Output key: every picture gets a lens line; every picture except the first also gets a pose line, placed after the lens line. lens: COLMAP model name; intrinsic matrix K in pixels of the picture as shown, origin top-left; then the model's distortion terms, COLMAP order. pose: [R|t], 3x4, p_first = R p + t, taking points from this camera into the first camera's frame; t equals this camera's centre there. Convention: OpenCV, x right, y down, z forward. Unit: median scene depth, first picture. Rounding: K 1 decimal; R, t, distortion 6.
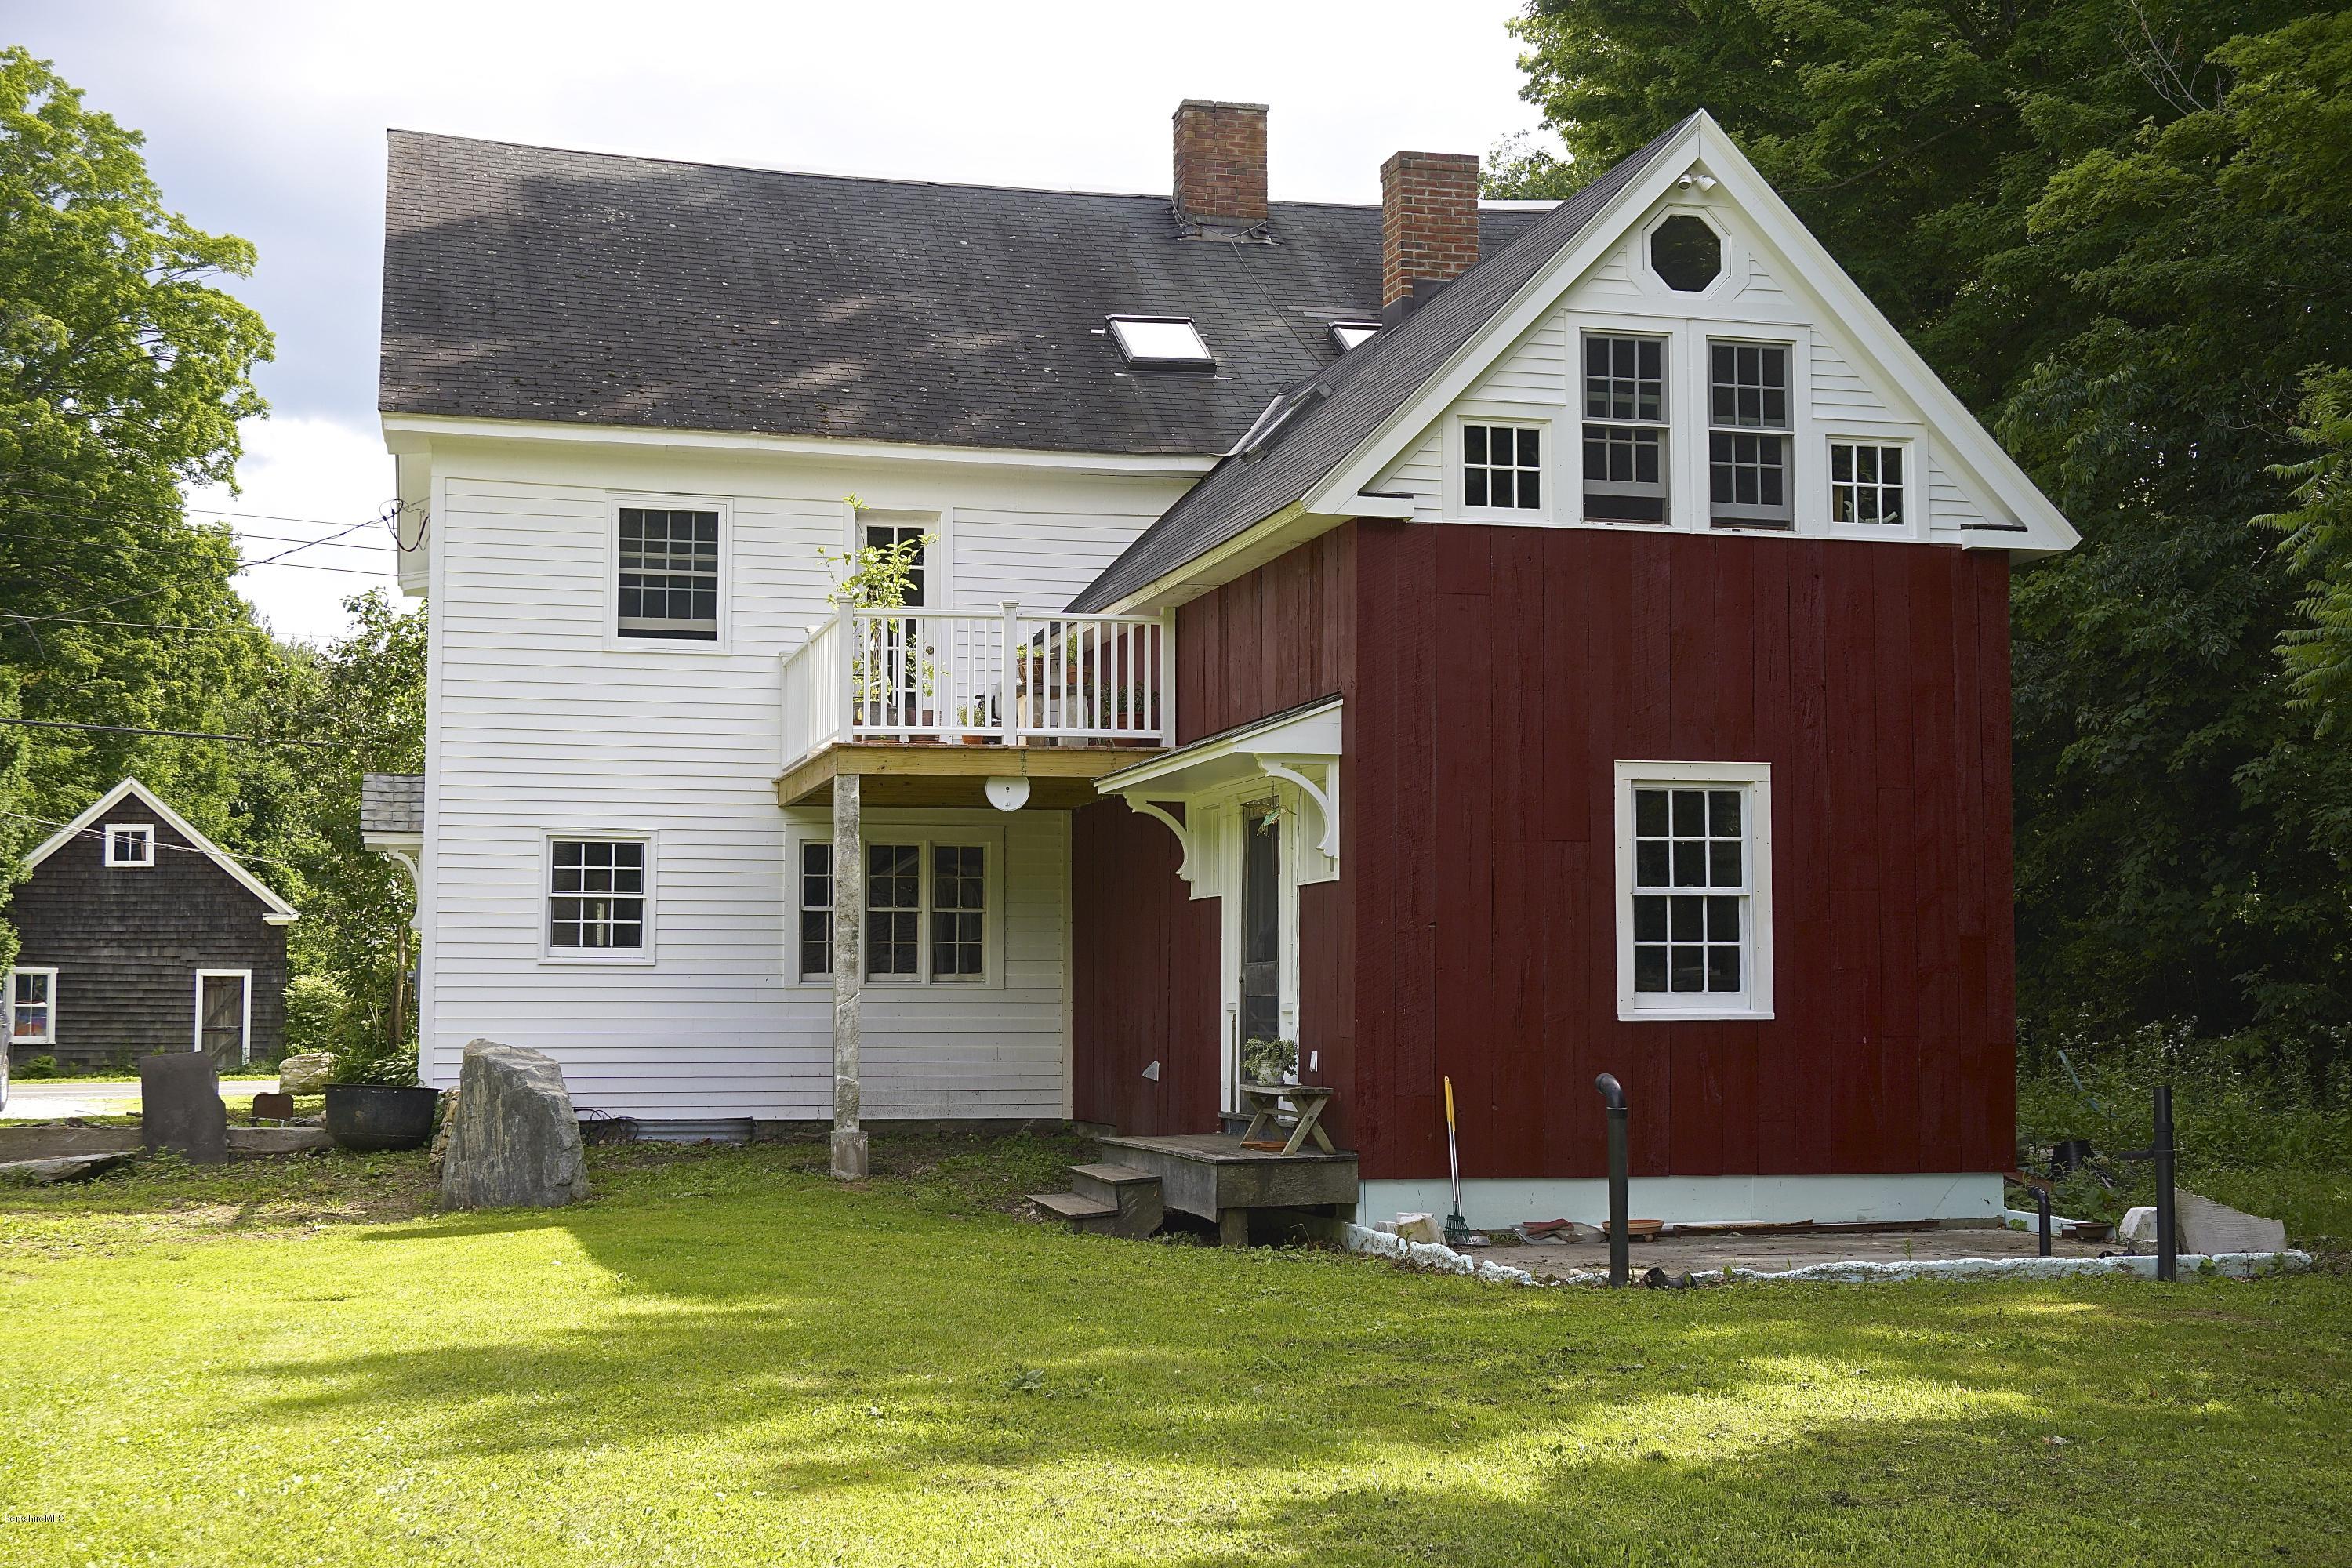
lens RADIAL K [[2931.0, 0, 1175.5], [0, 2931.0, 773.5], [0, 0, 1]] dist [0.003369, 0.000000]
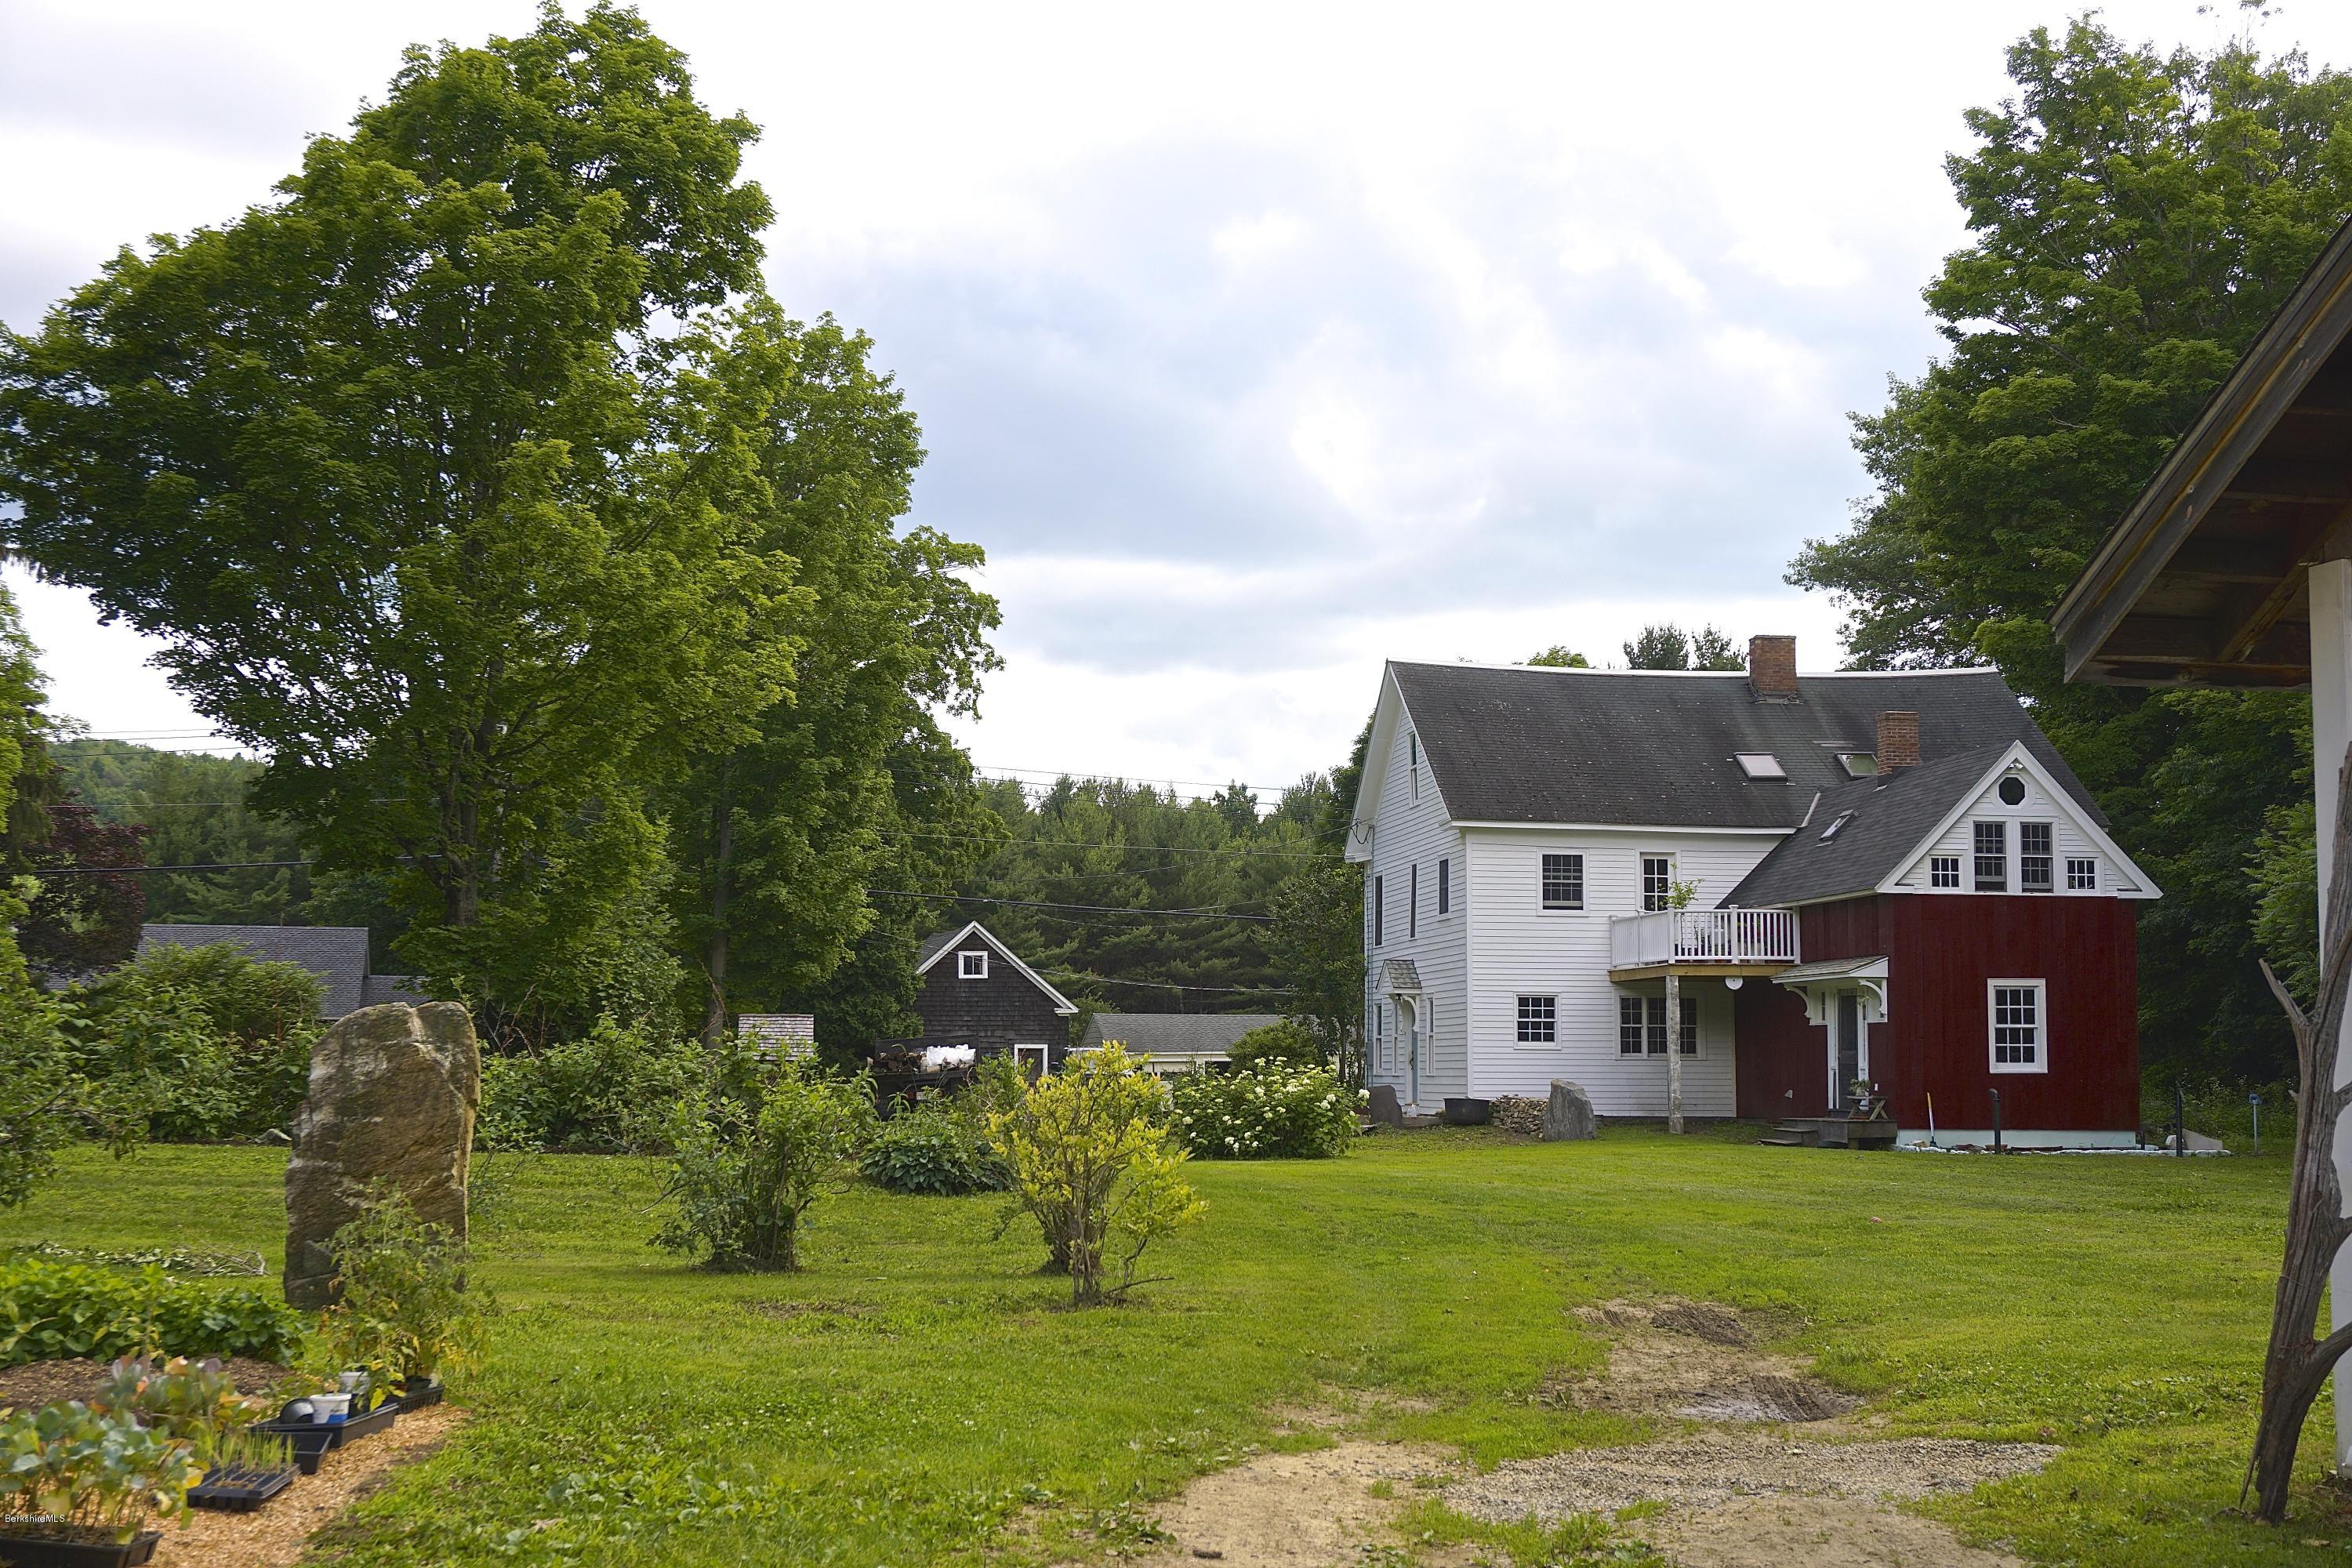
lens RADIAL K [[2931.0, 0, 1175.4], [0, 2931.0, 802.4], [0, 0, 1]] dist [0.003369, 0.000000]
pose [[0.996172, -0.004542, -0.087294, -0.359003], [0.003430, 0.999911, -0.012890, -0.133255], [0.087345, 0.012542, 0.996099, -1.763918]]
